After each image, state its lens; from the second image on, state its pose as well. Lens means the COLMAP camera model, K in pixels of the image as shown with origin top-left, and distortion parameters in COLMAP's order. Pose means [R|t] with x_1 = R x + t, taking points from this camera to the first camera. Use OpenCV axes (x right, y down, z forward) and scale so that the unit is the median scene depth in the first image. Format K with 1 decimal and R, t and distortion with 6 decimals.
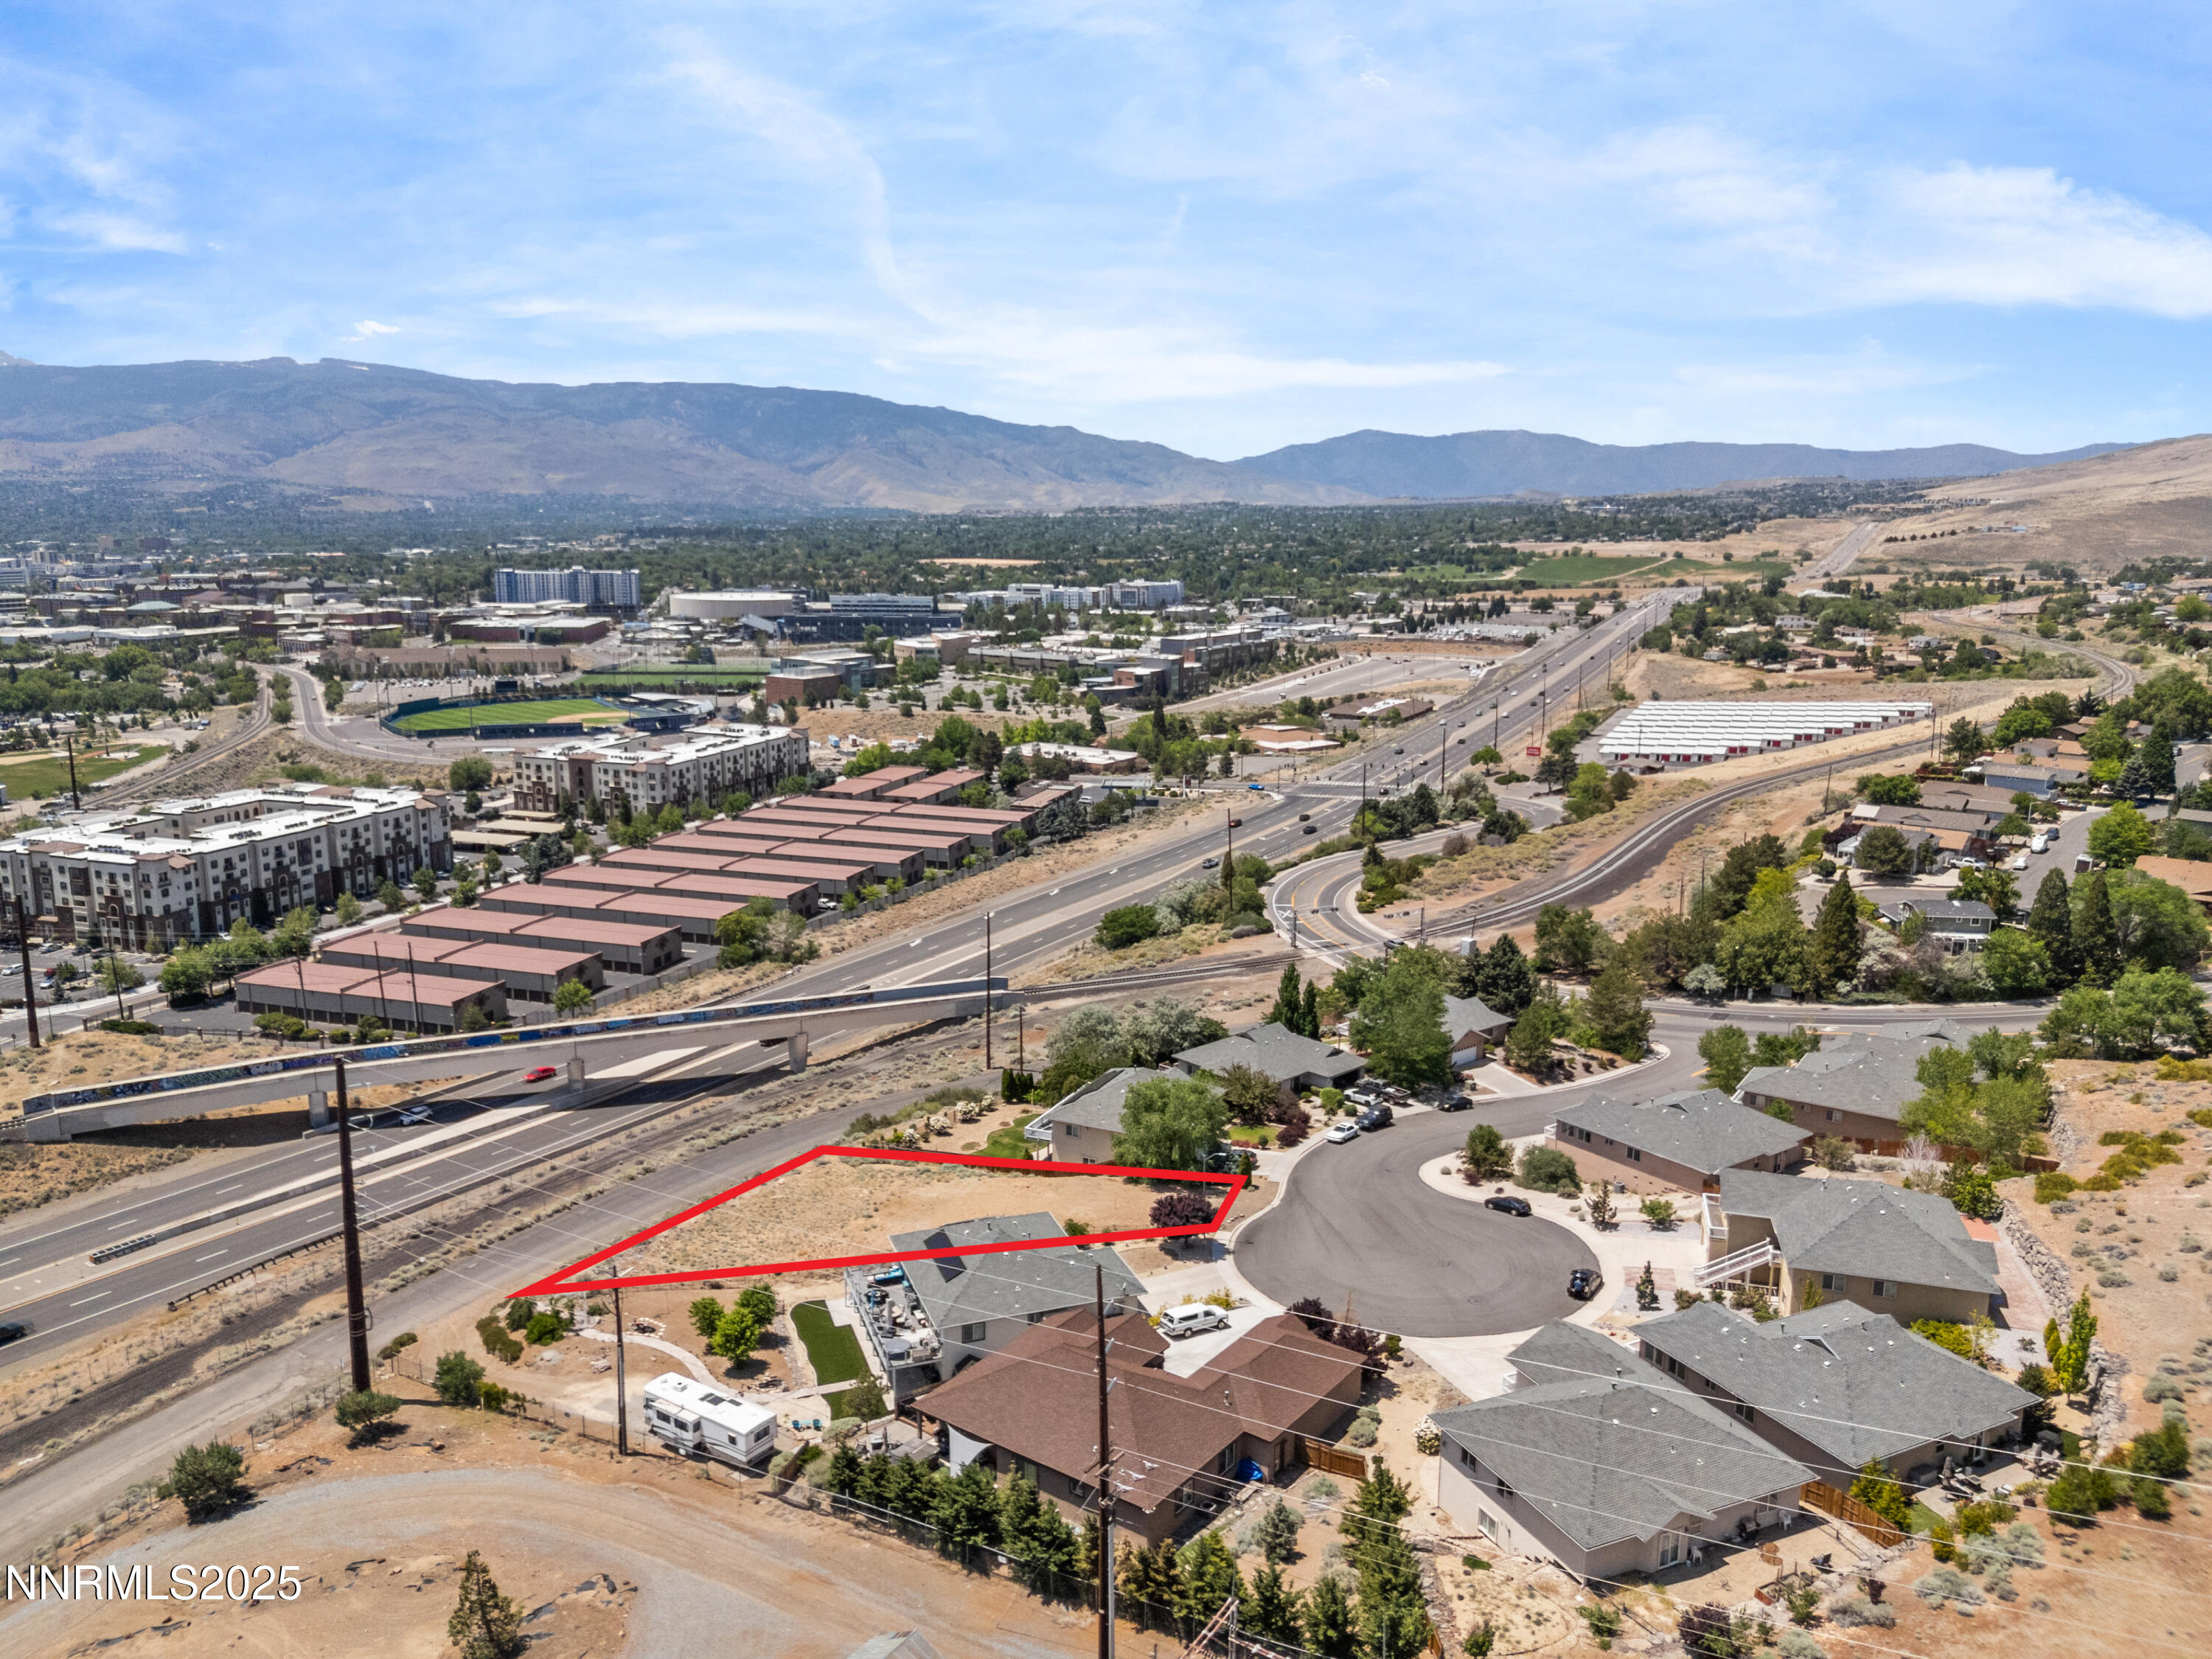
lens RADIAL K [[1611.3, 0, 1107.8], [0, 1611.3, 827.7], [0, 0, 1]] dist [0.094422, -0.110552]
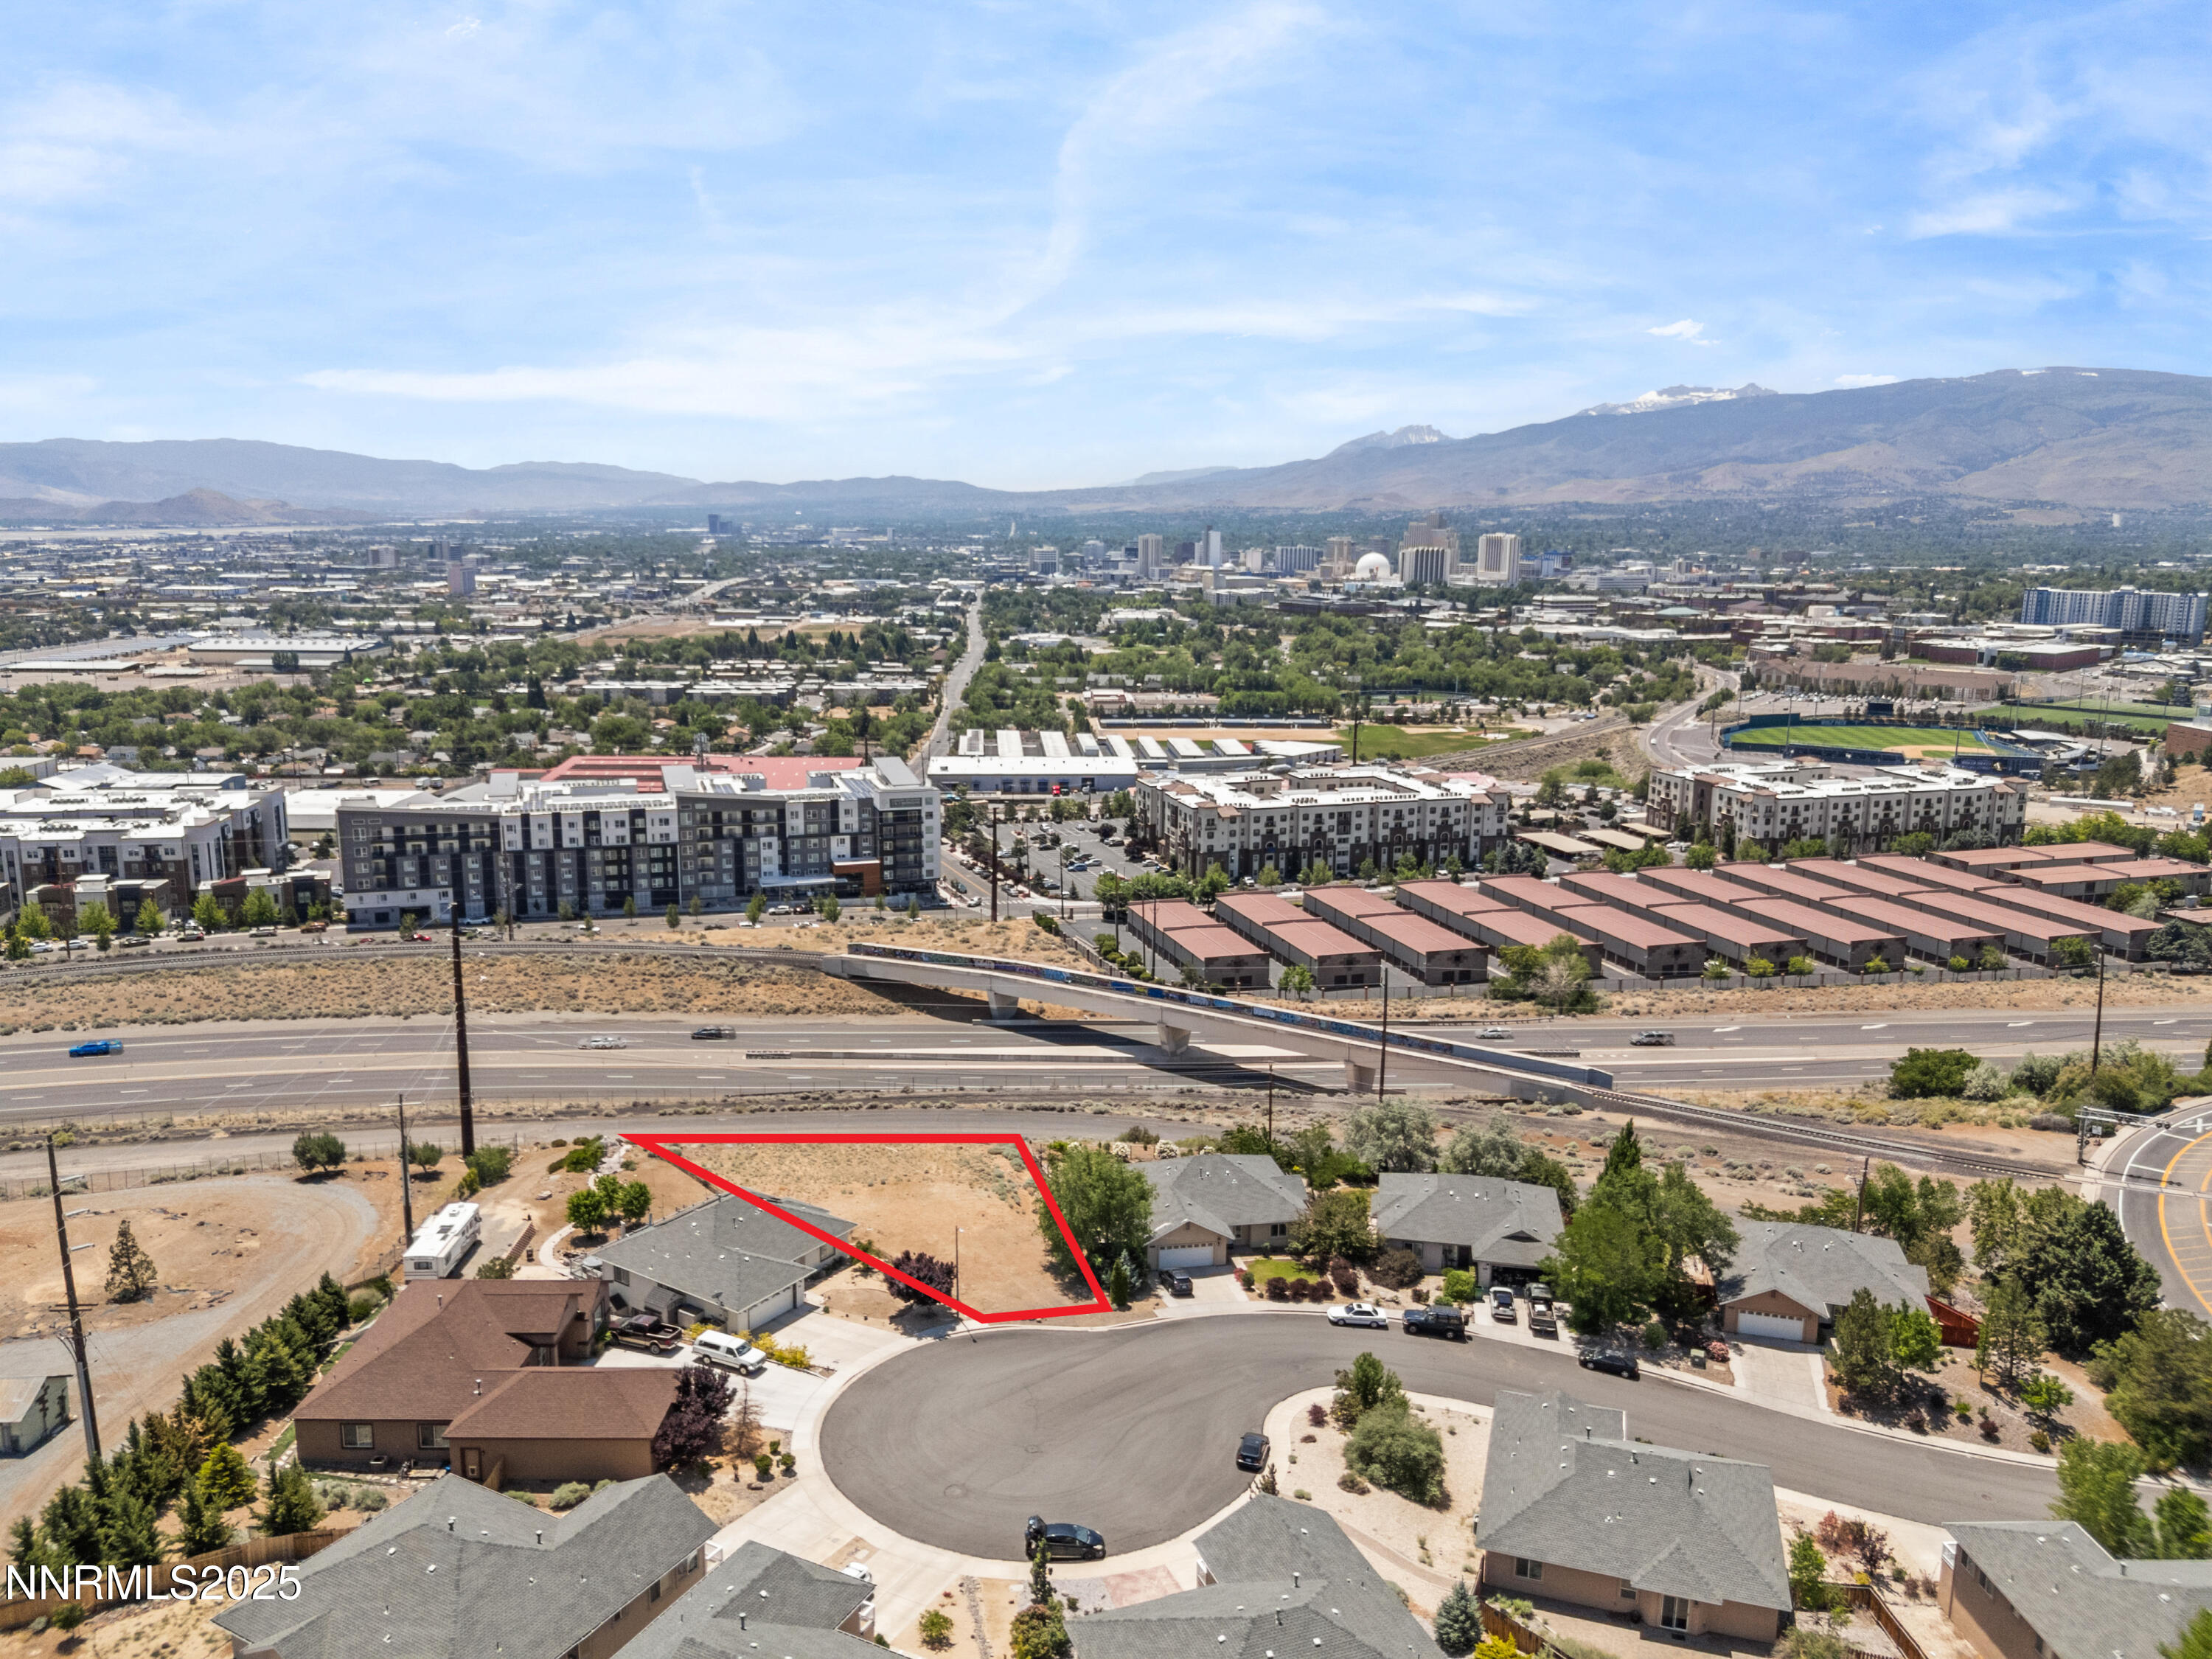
lens RADIAL K [[1611.3, 0, 1107.8], [0, 1611.3, 827.7], [0, 0, 1]] dist [0.094422, -0.110552]
pose [[0.589176, 0.152925, -0.793401, 0.272232], [-0.159727, 0.984593, 0.071165, -0.031975], [0.792060, 0.084799, 0.604524, 0.172902]]
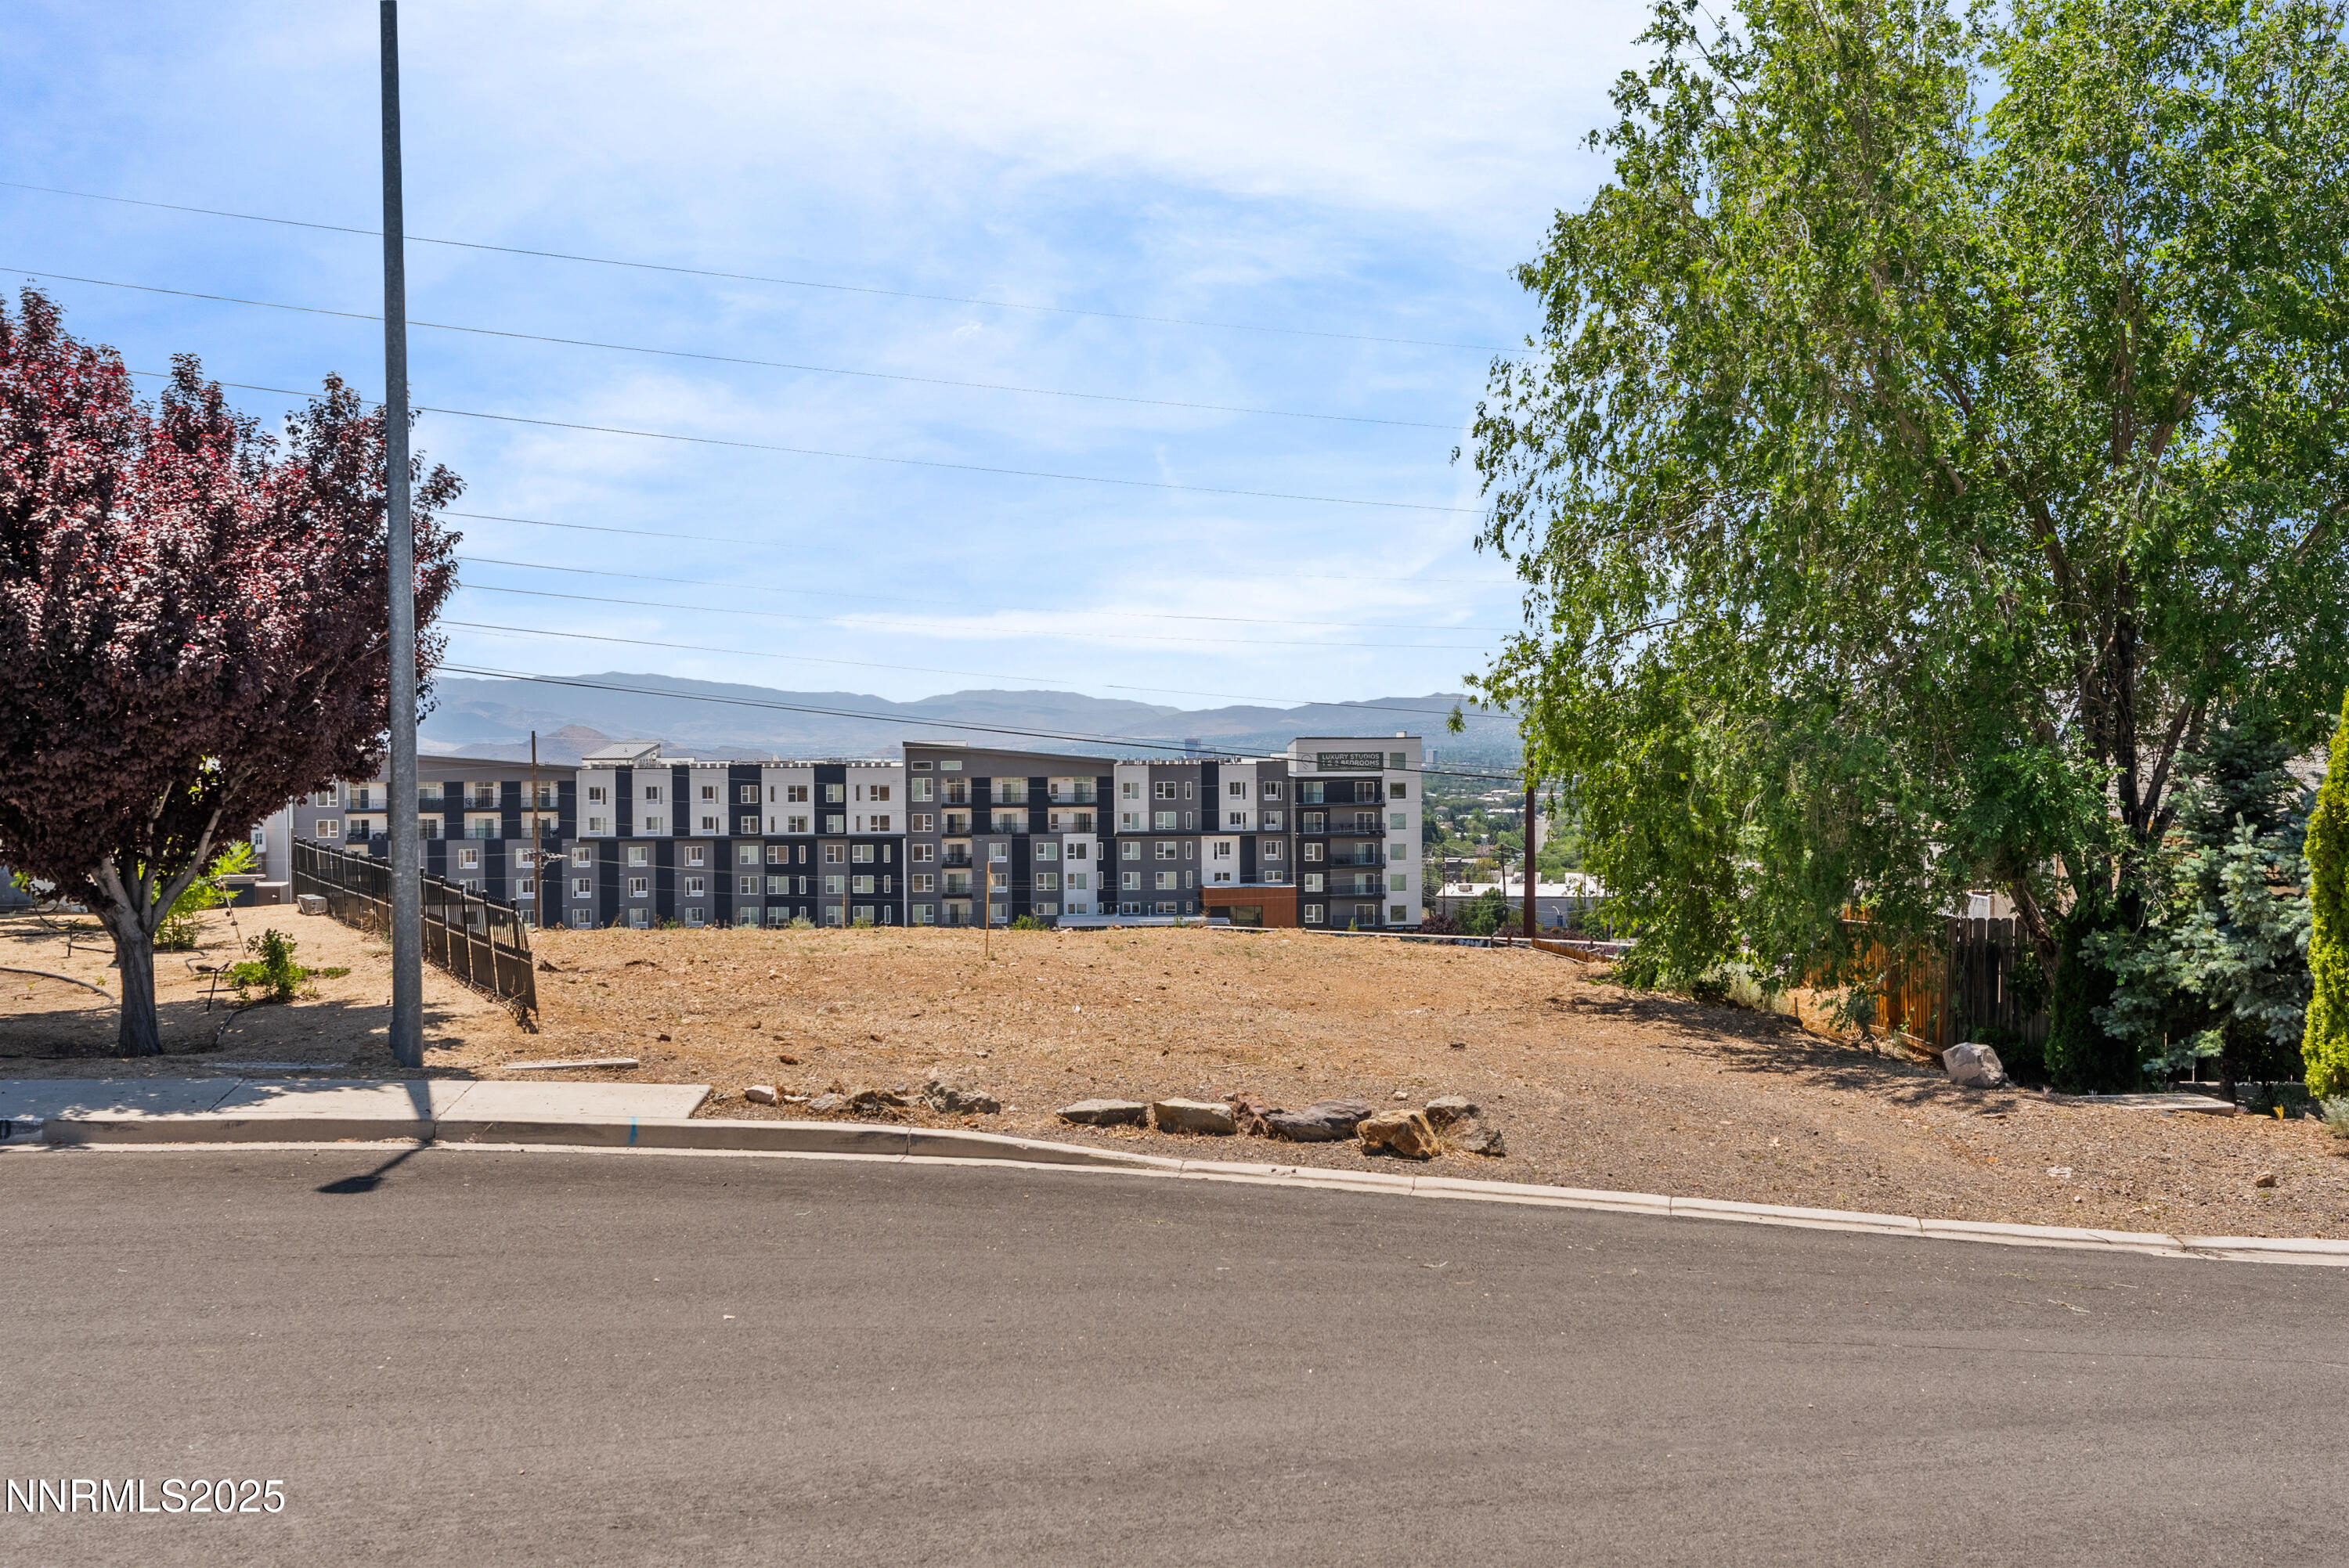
lens RADIAL K [[2290.0, 0, 1174.5], [0, 2290.0, 784.0], [0, 0, 1]] dist [0.000906, -0.001767]
pose [[0.377329, 0.006758, -0.926055, 0.056530], [-0.168957, 0.983693, -0.061665, 0.083710], [0.910536, 0.179731, 0.372317, 0.345144]]
